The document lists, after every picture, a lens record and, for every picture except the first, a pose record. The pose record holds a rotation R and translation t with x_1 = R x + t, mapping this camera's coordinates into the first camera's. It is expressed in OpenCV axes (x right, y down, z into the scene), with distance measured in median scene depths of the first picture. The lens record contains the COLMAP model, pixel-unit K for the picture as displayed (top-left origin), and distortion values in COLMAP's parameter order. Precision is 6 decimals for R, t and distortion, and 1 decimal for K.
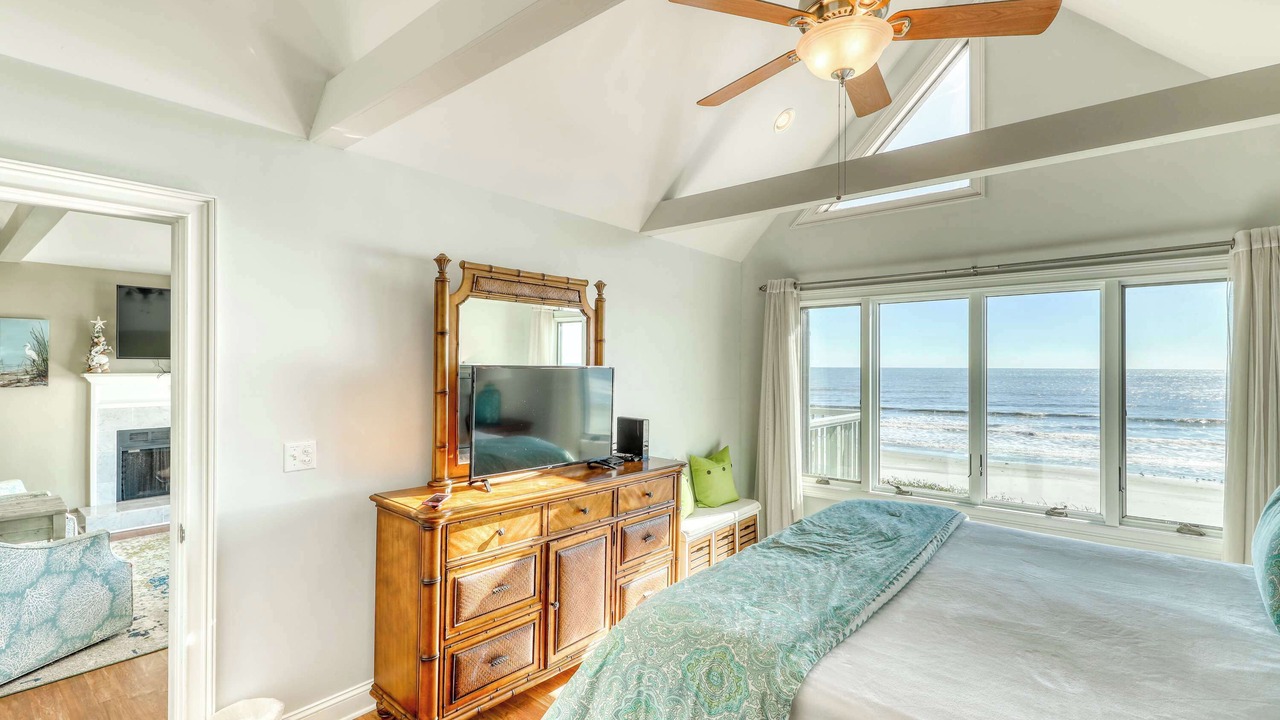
lens RADIAL K [[596.7, 0, 634.2], [0, 596.7, 364.3], [0, 0, 1]] dist [0.017180, -0.000076]
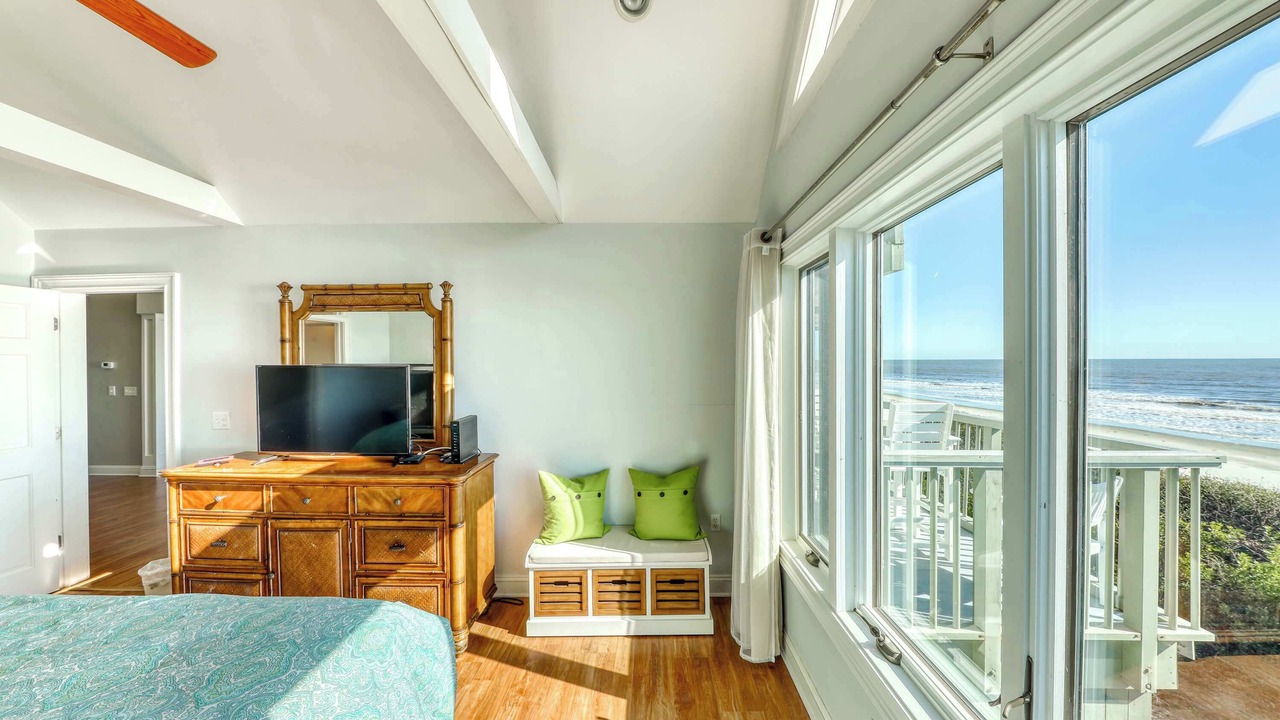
lens RADIAL K [[396.8, 0, 636.5], [0, 396.8, 364.2], [0, 0, 1]] dist [-0.001196, -0.000053]
pose [[0.621789, 0.000903, -0.783184, 0.721805], [0.007111, 0.999952, 0.006799, 0.000375], [0.783152, -0.009796, 0.621753, 0.877130]]
